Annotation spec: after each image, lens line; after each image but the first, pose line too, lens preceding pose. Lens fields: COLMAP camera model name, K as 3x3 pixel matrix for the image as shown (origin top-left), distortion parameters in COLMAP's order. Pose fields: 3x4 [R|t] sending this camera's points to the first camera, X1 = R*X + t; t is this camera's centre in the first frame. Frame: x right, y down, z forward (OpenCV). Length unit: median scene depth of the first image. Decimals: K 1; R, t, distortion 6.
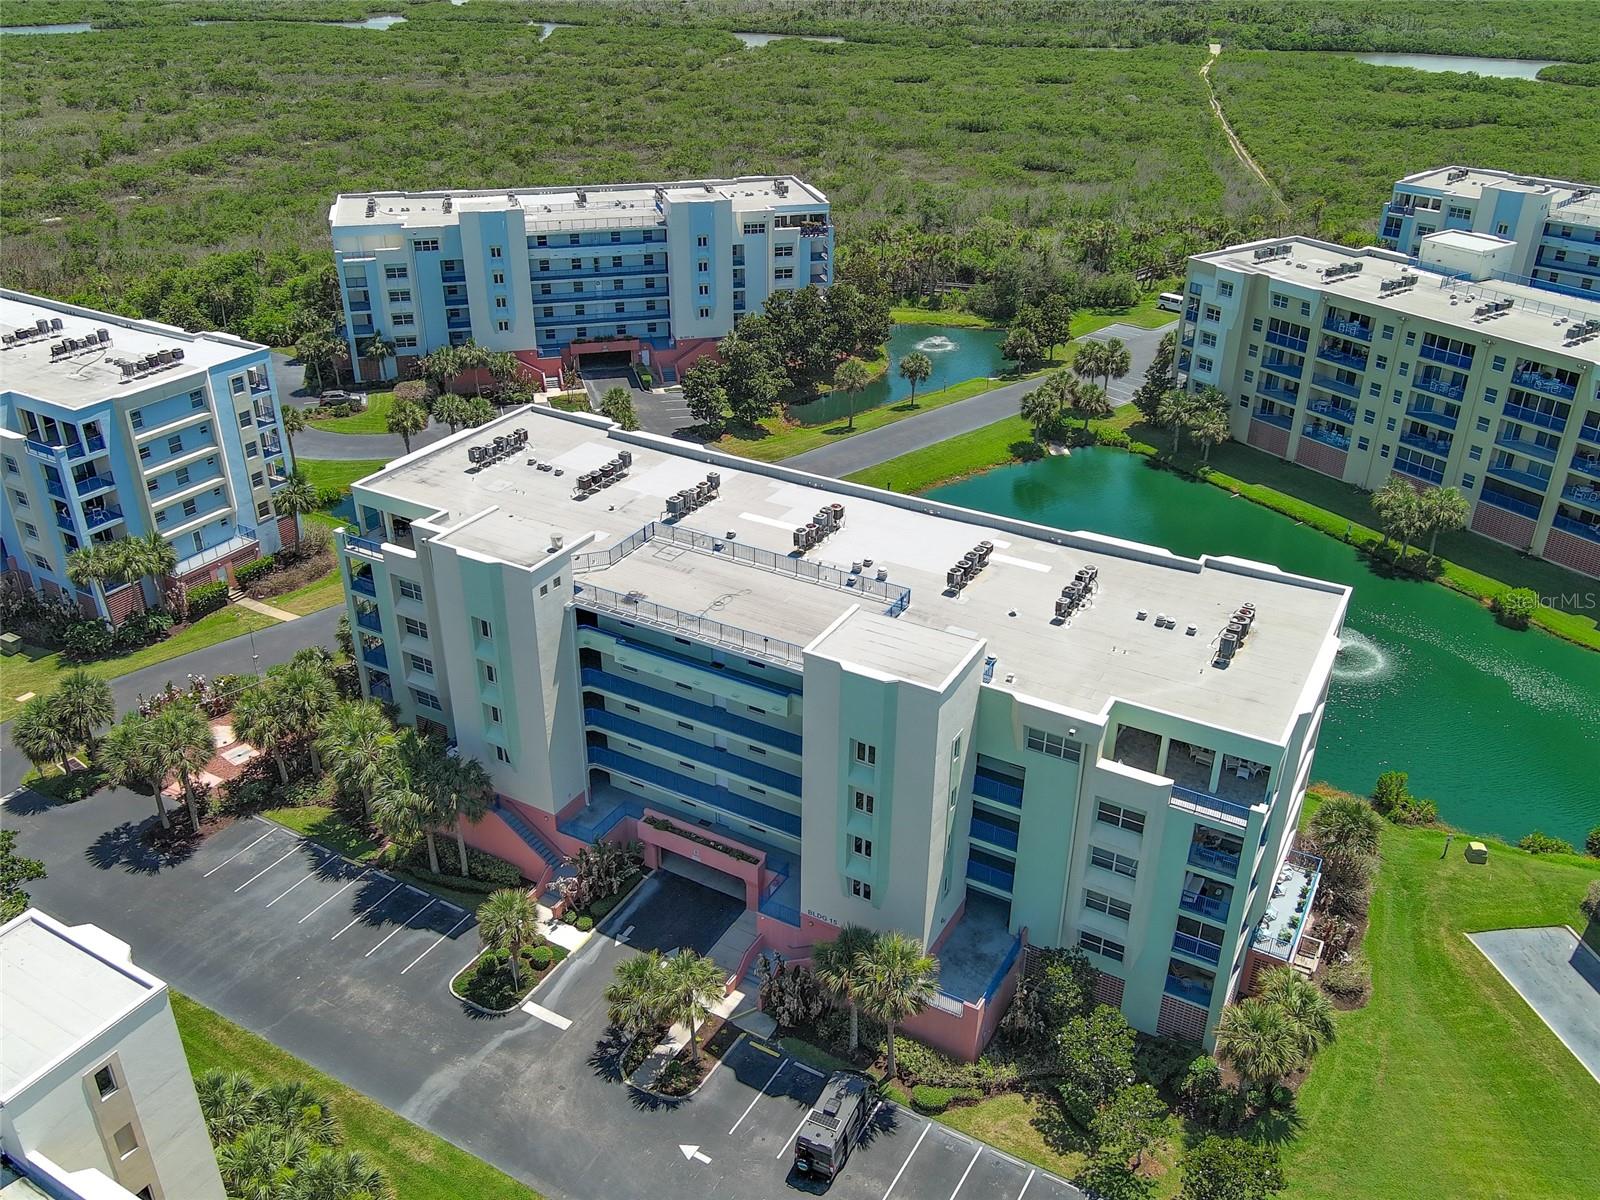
lens RADIAL K [[1315.2, 0, 800.4], [0, 1315.2, 592.8], [0, 0, 1]] dist [0.023708, -0.048966]
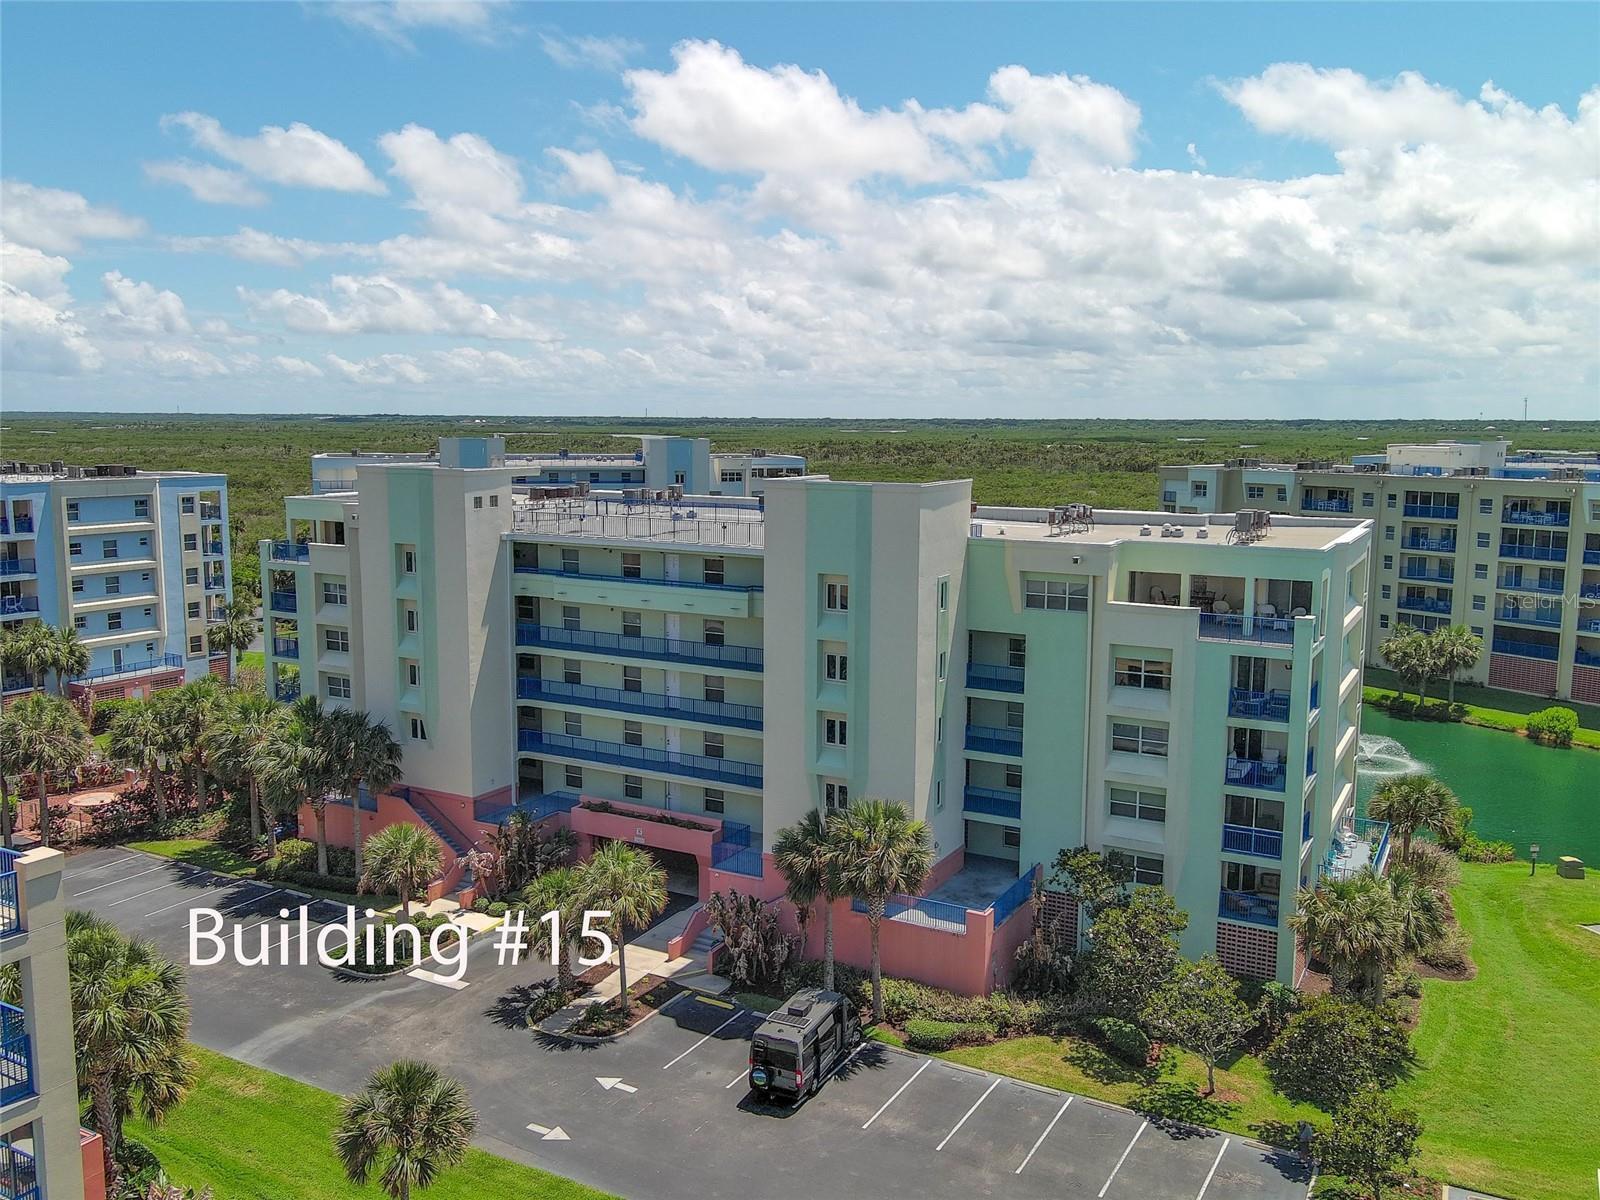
lens RADIAL K [[1315.2, 0, 800.4], [0, 1315.2, 592.8], [0, 0, 1]] dist [0.023708, -0.048966]
pose [[0.999928, -0.003777, 0.011373, 0.014813], [0.007491, 0.937766, -0.347187, 0.375221], [-0.009353, 0.347247, 0.937727, 0.180952]]
